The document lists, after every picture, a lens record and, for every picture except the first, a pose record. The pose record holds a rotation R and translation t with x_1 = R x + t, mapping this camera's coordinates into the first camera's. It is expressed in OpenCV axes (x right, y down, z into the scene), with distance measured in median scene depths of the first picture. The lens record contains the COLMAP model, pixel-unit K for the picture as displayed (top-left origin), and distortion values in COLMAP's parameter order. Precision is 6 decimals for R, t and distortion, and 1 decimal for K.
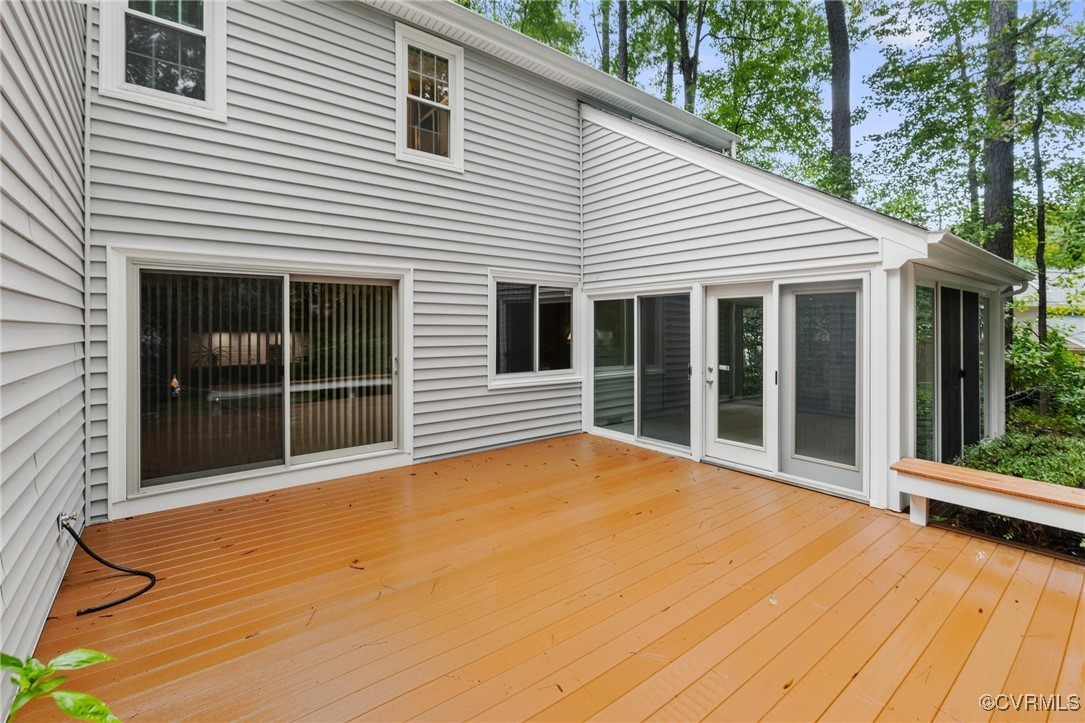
lens RADIAL K [[472.4, 0, 538.0], [0, 472.4, 326.0], [0, 0, 1]] dist [0.000174, 0.000206]
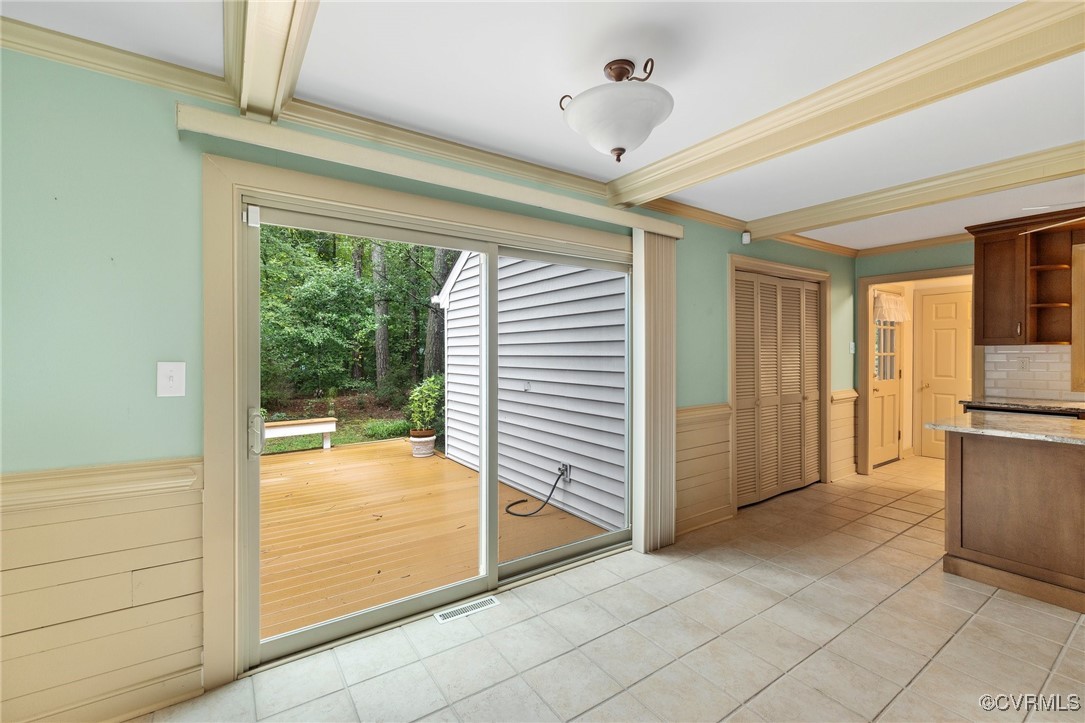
lens RADIAL K [[471.4, 0, 539.7], [0, 471.4, 351.8], [0, 0, 1]] dist [-0.002250, -0.000153]
pose [[-0.997938, 0.006089, 0.063902, -0.569243], [0.005466, 0.999936, -0.009916, 0.021320], [-0.063958, -0.009546, -0.997907, 1.408973]]
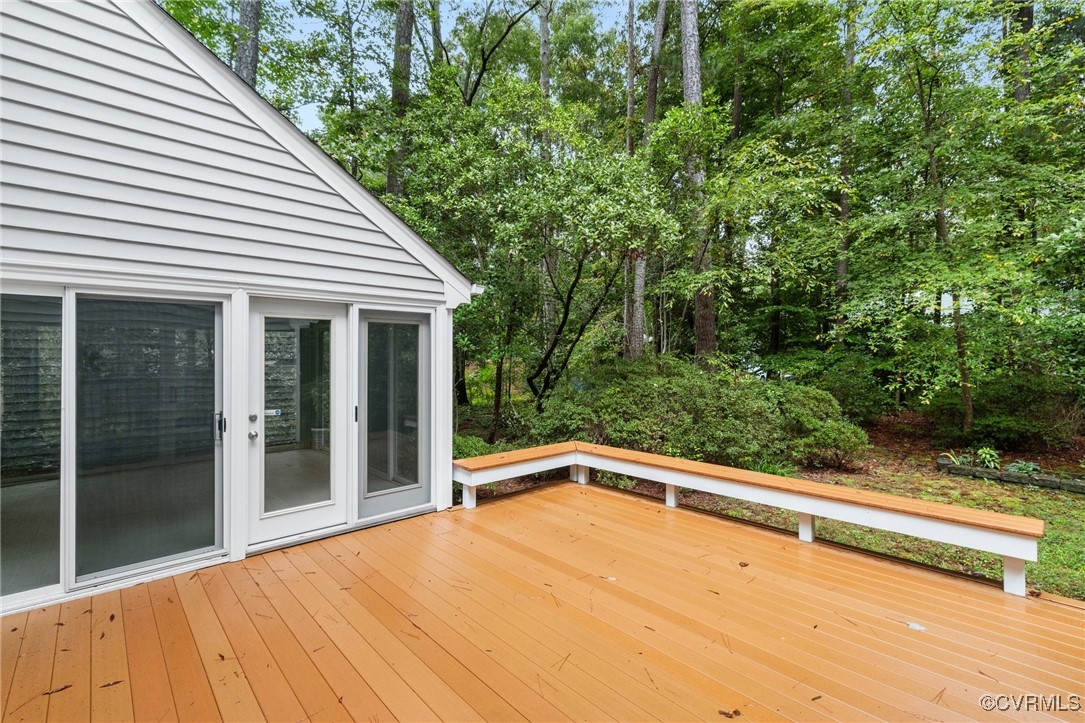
lens RADIAL K [[479.9, 0, 538.8], [0, 479.9, 355.5], [0, 0, 1]] dist [-0.001446, 0.000154]
pose [[-0.080157, 0.000659, 0.996782, -0.384670], [-0.002270, 0.999997, -0.000843, 0.000563], [-0.996780, -0.002330, -0.080156, 0.672584]]
